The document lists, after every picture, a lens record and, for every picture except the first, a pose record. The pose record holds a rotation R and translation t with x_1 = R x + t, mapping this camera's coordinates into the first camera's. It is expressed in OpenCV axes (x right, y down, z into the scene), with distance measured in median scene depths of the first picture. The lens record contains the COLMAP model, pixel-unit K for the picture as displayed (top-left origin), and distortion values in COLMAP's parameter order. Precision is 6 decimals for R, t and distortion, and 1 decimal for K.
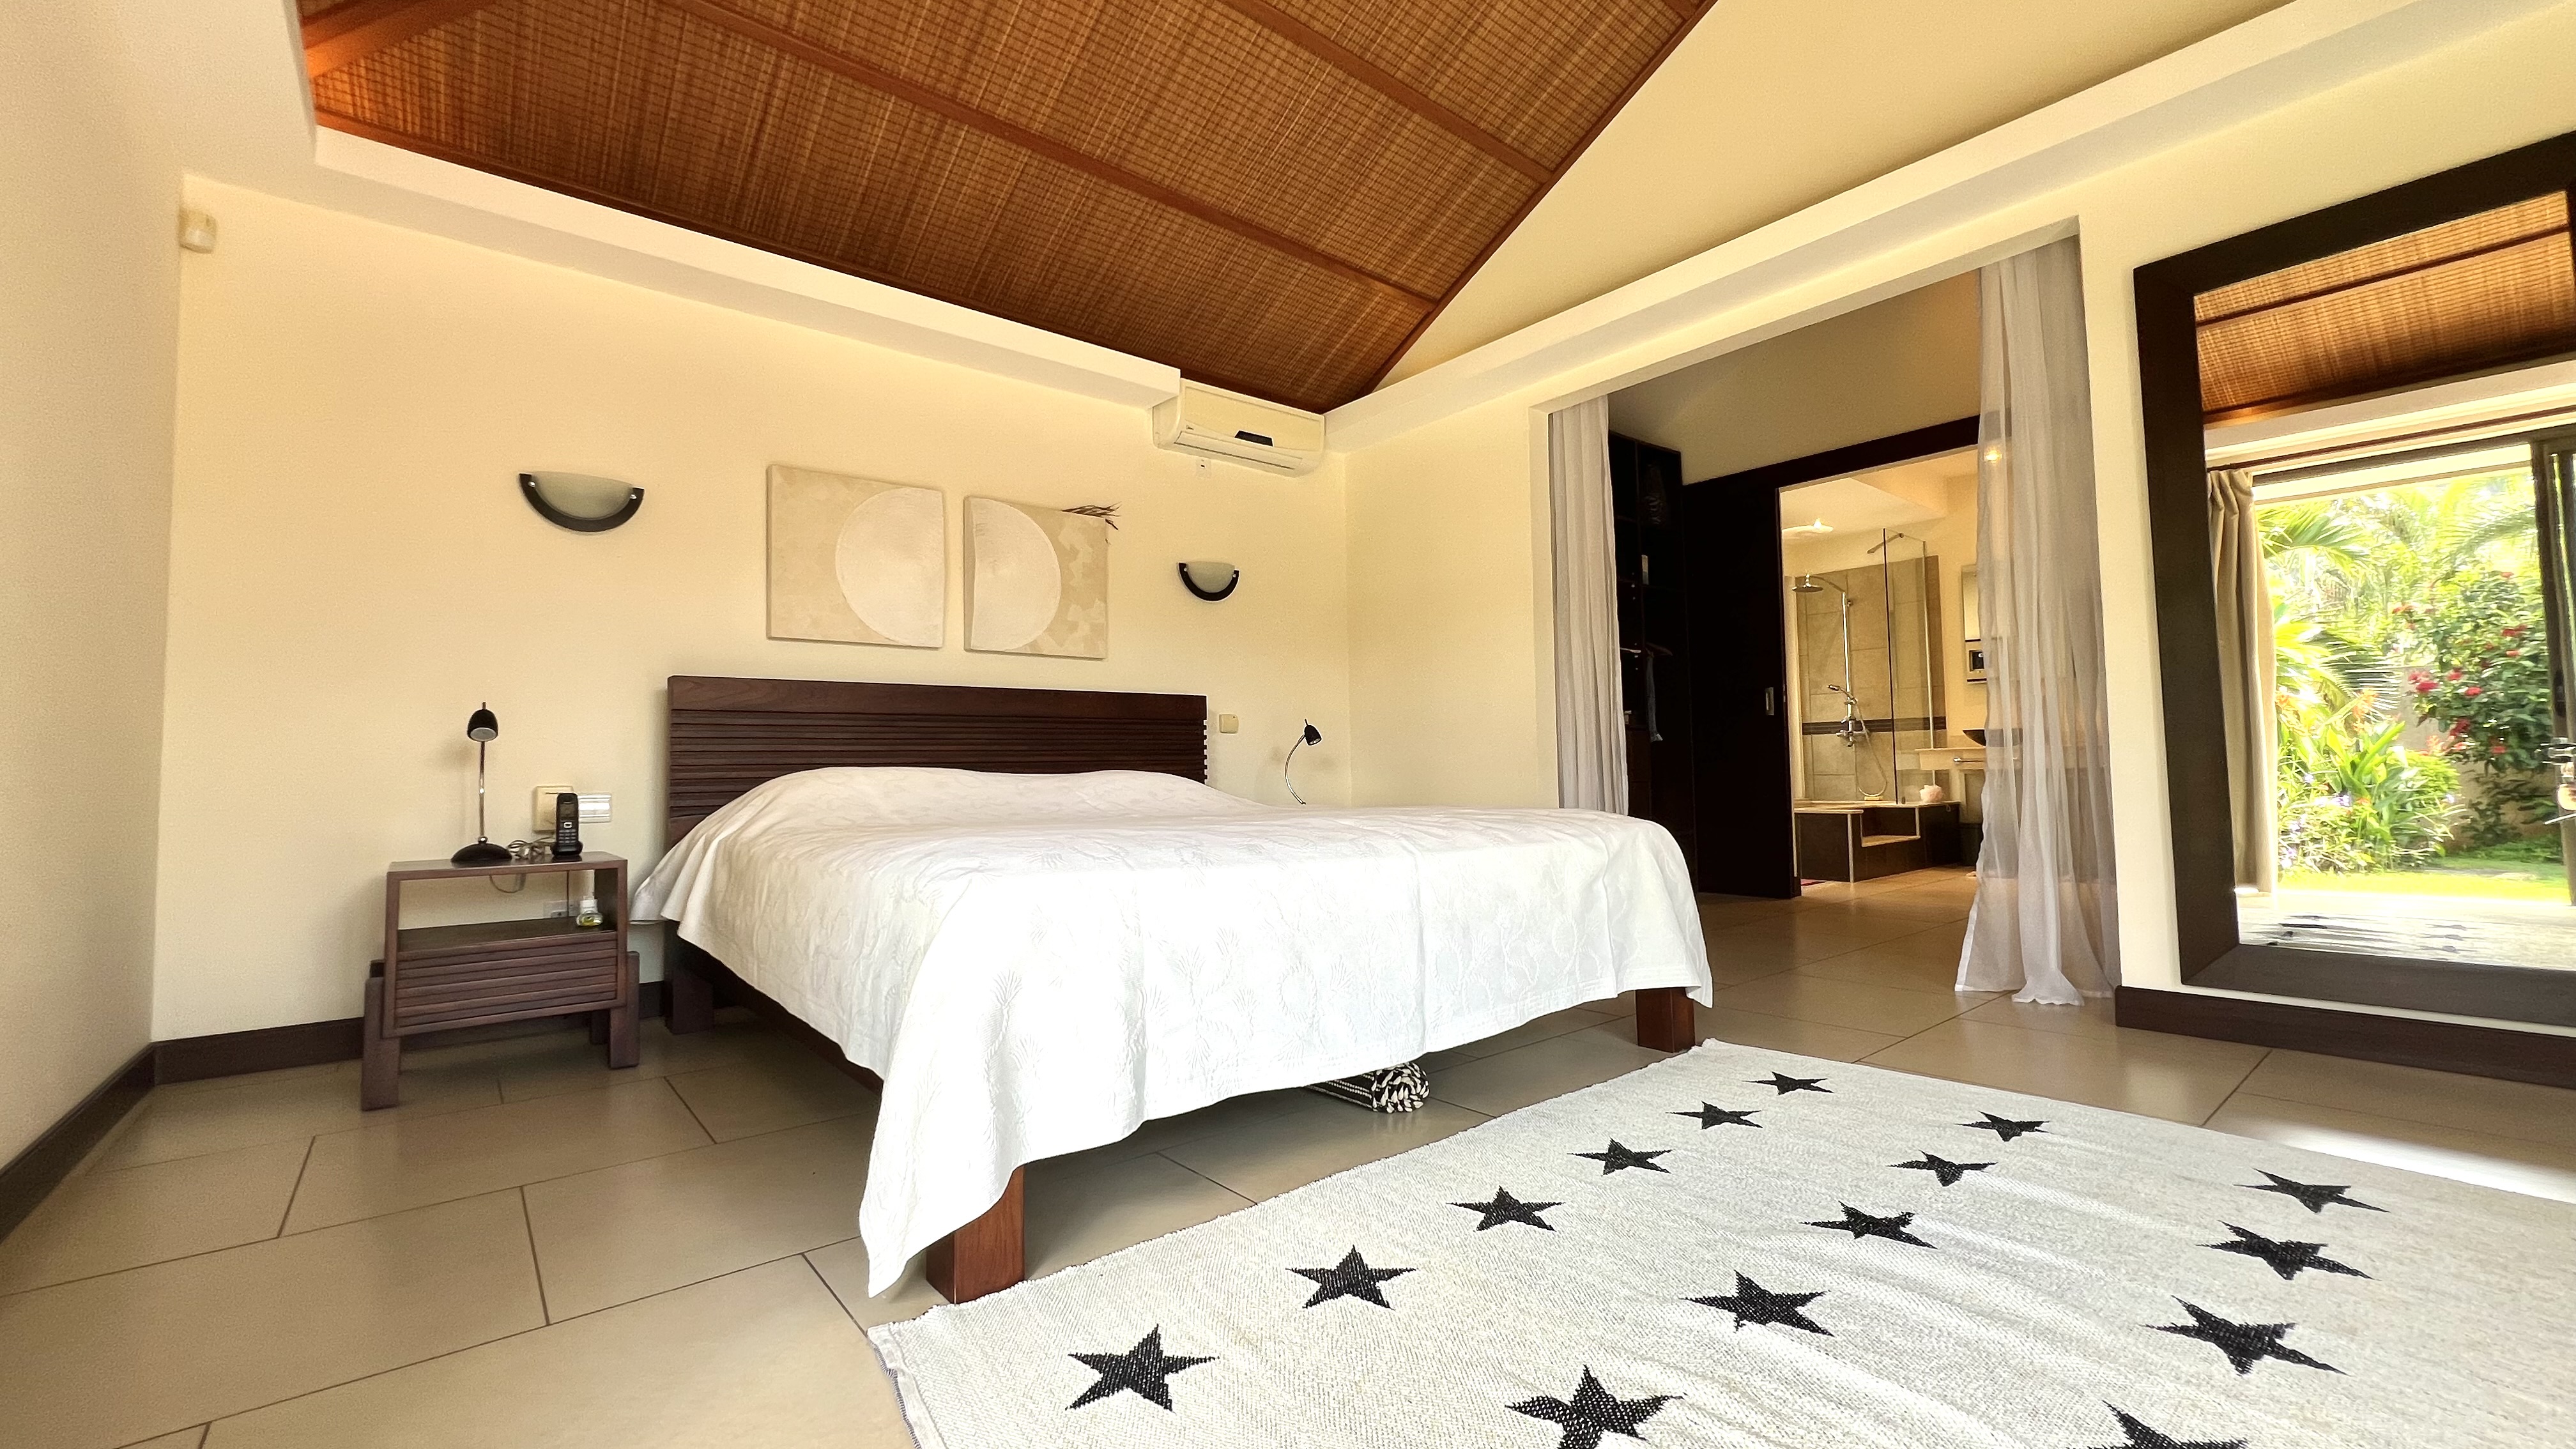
lens RADIAL K [[1037.2, 0, 1283.7], [0, 1037.2, 717.3], [0, 0, 1]] dist [-0.004659, -0.000151]
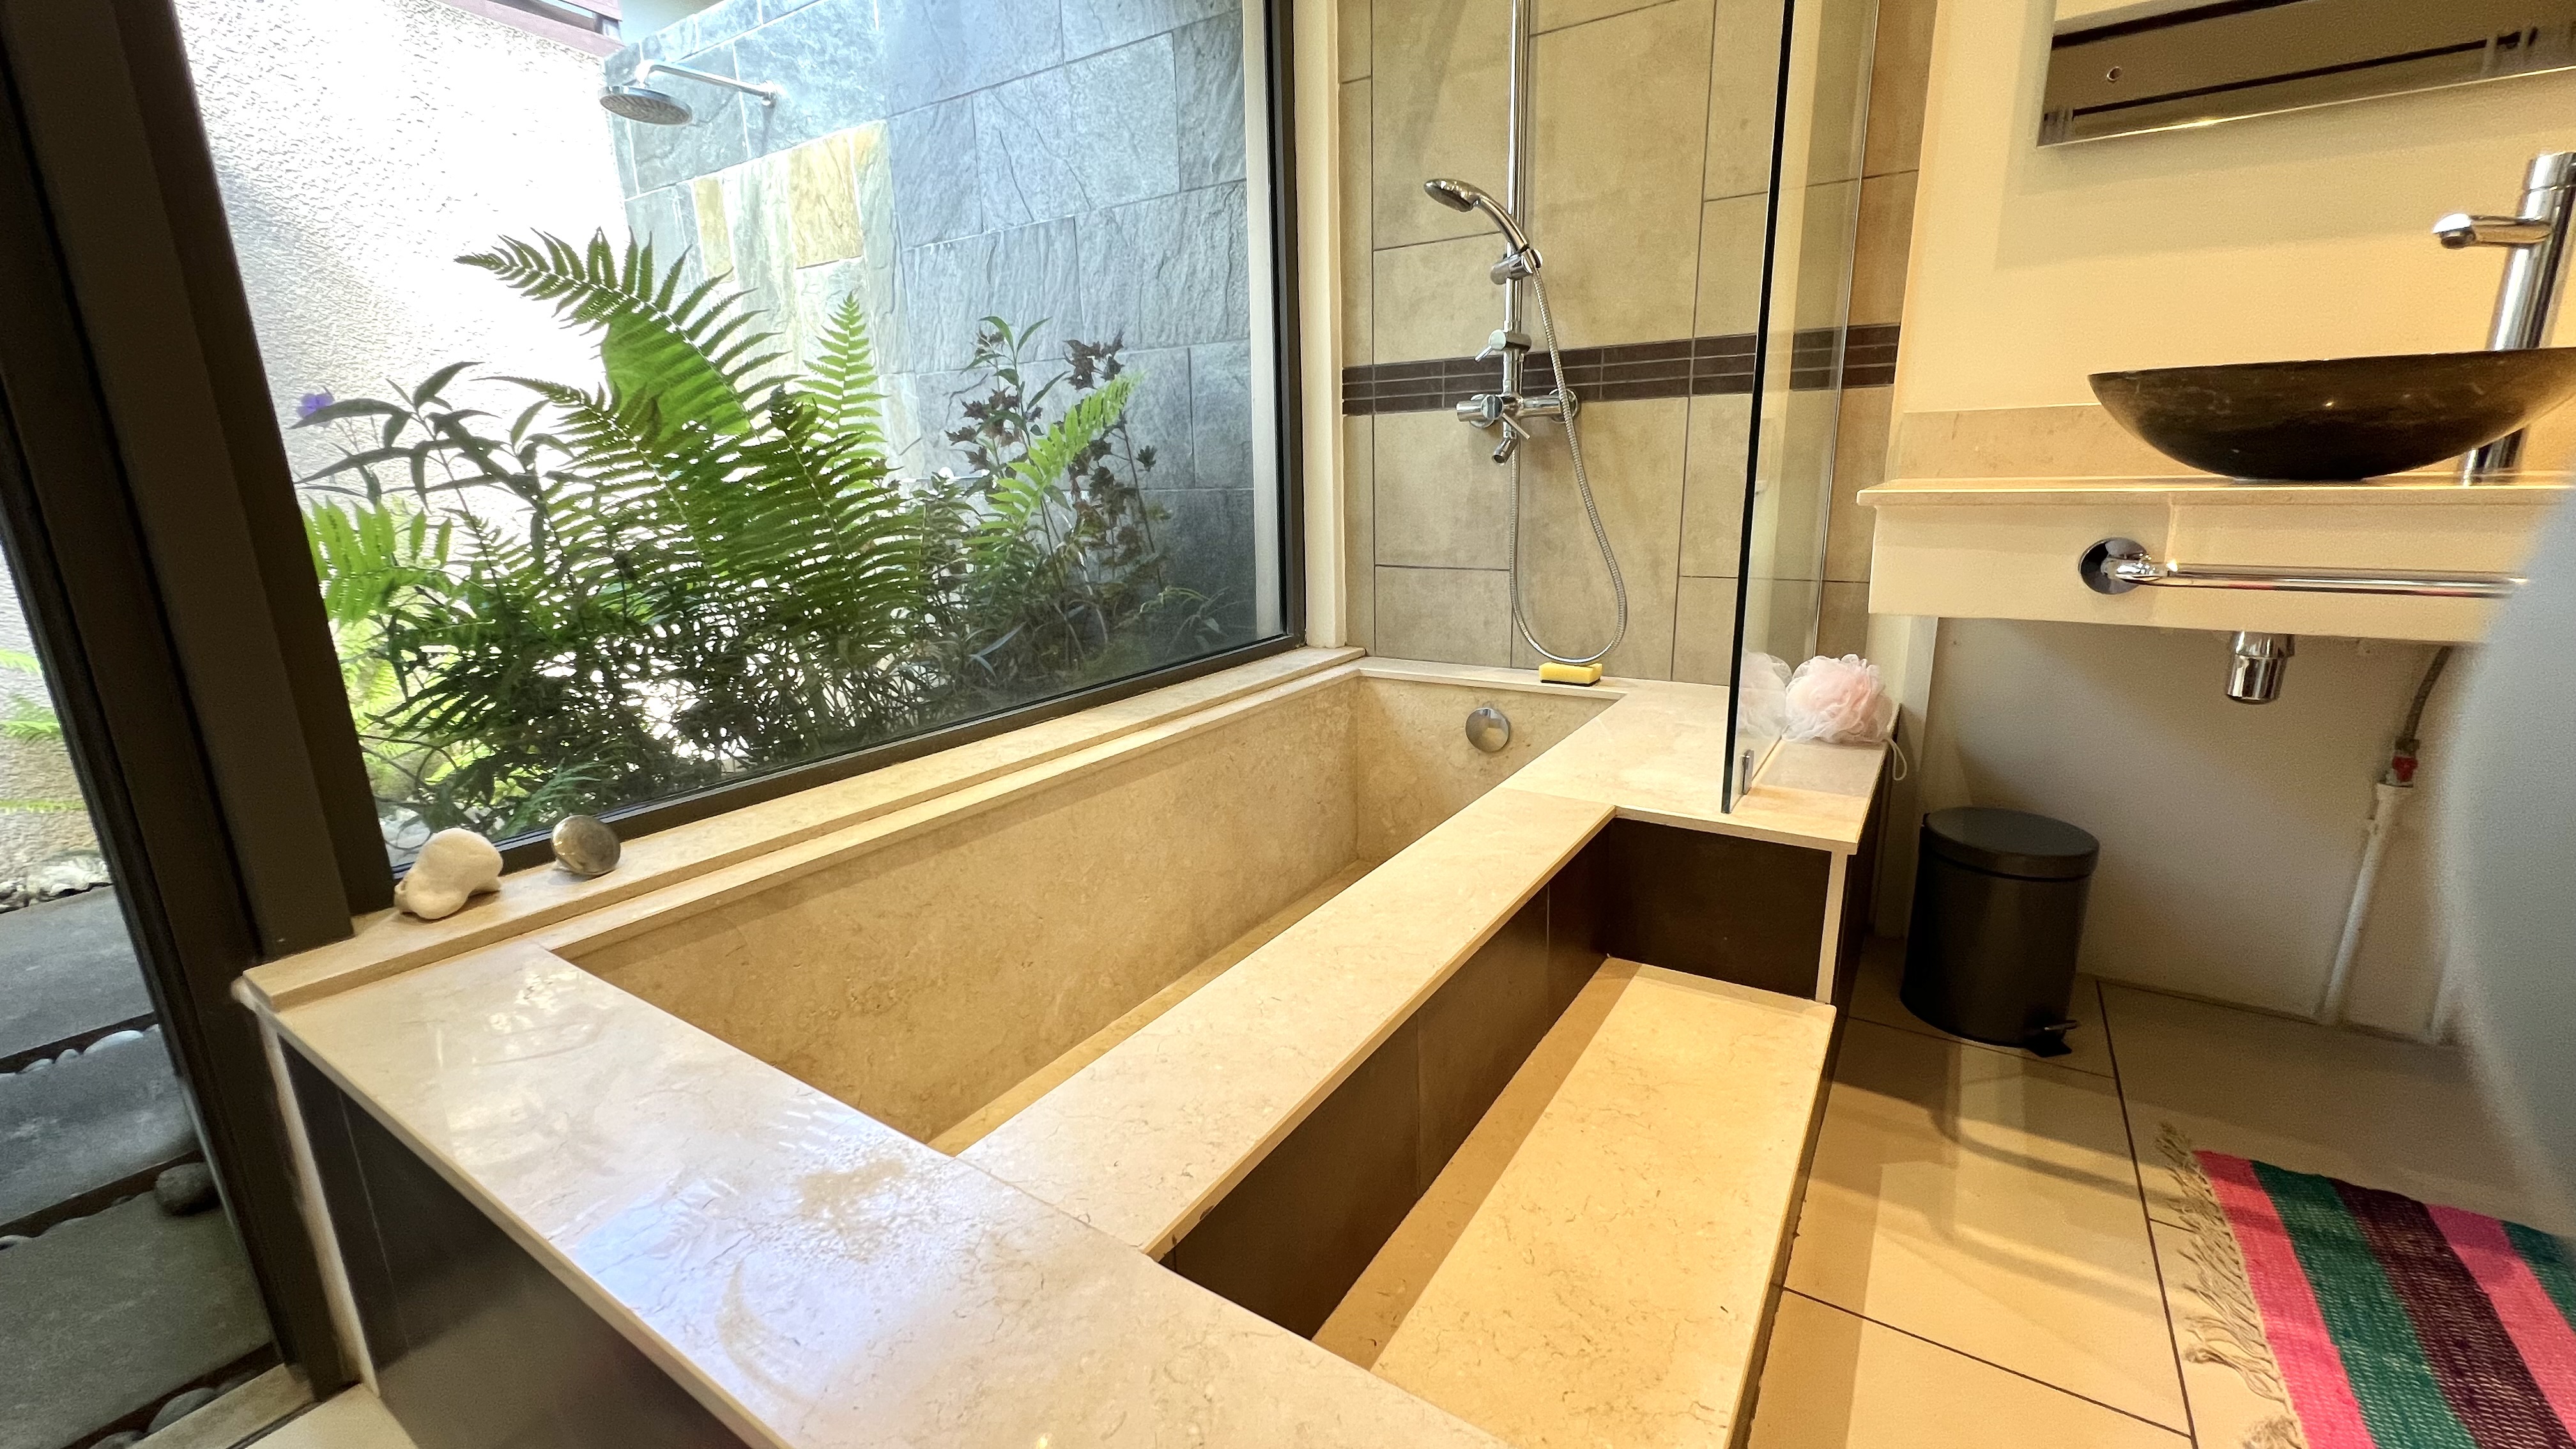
lens RADIAL K [[1037.2, 0, 1287.8], [0, 1037.2, 725.8], [0, 0, 1]] dist [-0.004659, -0.000151]
pose [[0.950671, -0.081162, 0.299395, 0.416747], [-0.008722, 0.957789, 0.287338, 0.017818], [-0.310078, -0.275776, 0.909835, 0.768150]]
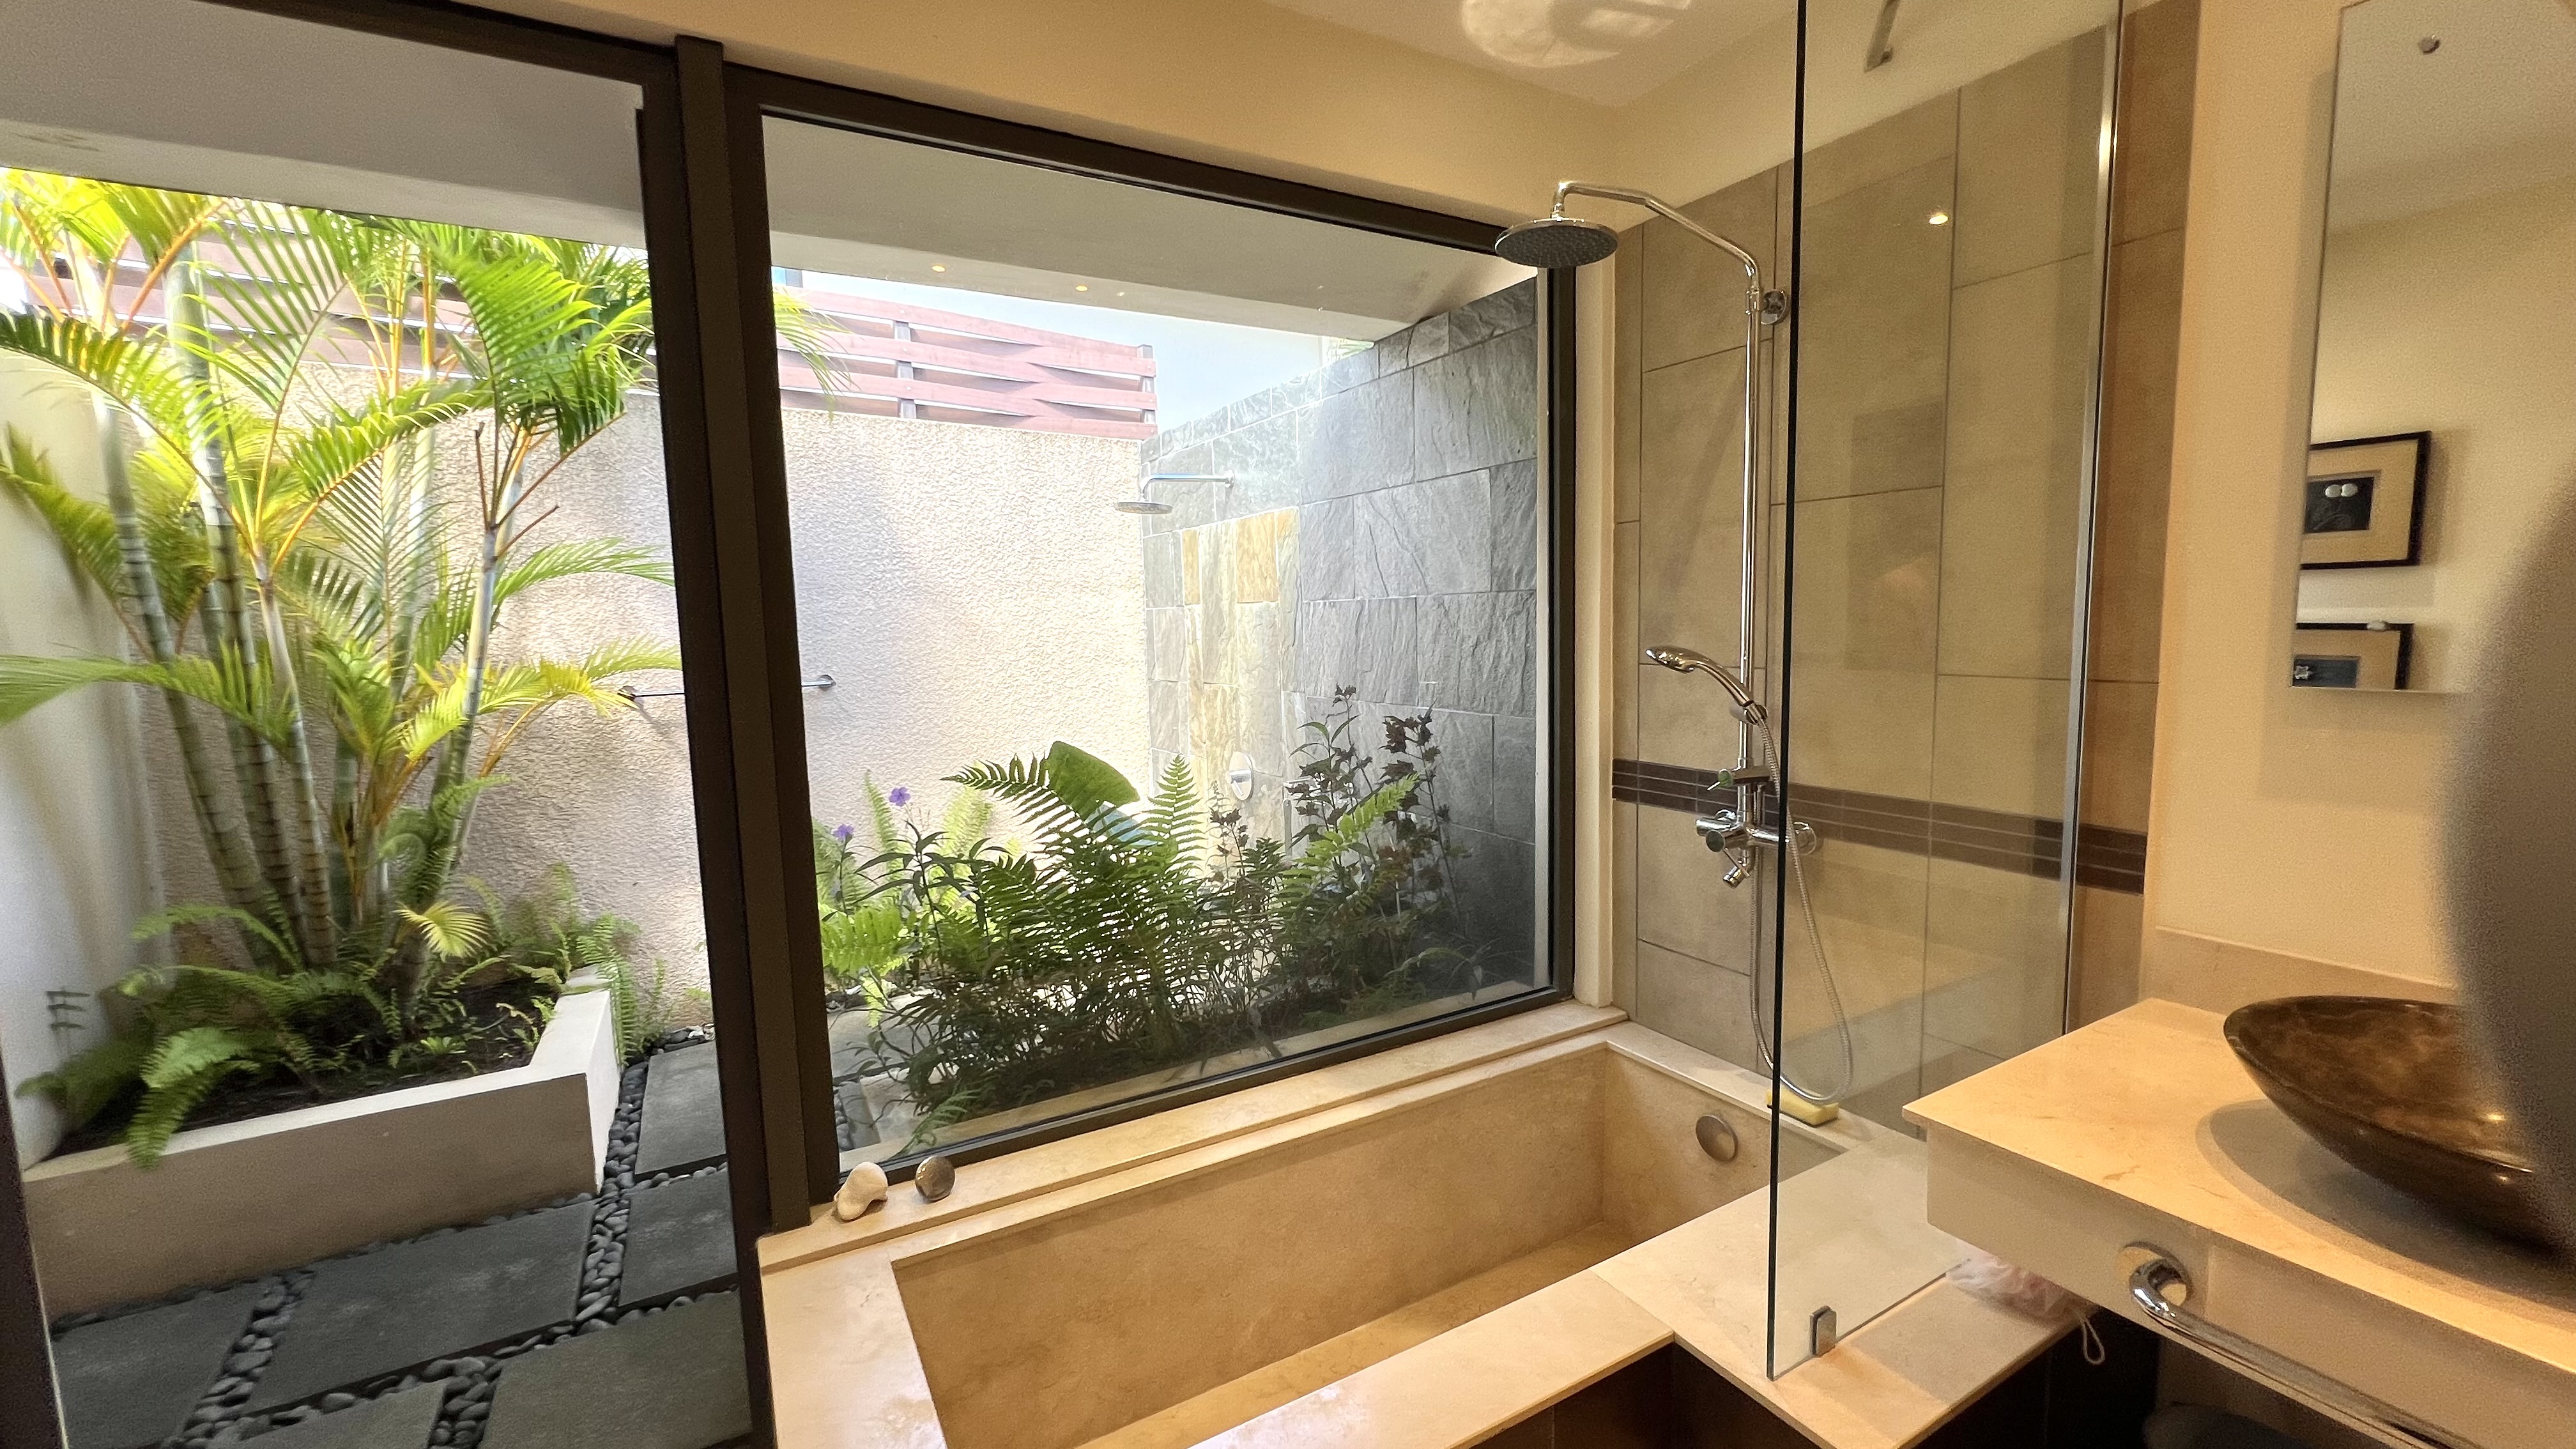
lens RADIAL K [[1037.2, 0, 1279.3], [0, 1037.2, 725.8], [0, 0, 1]] dist [-0.004659, -0.000151]
pose [[0.986394, 0.007871, -0.164211, 0.474751], [0.018821, 0.986879, 0.160360, -0.054423], [0.163319, -0.161268, 0.973303, 0.731367]]
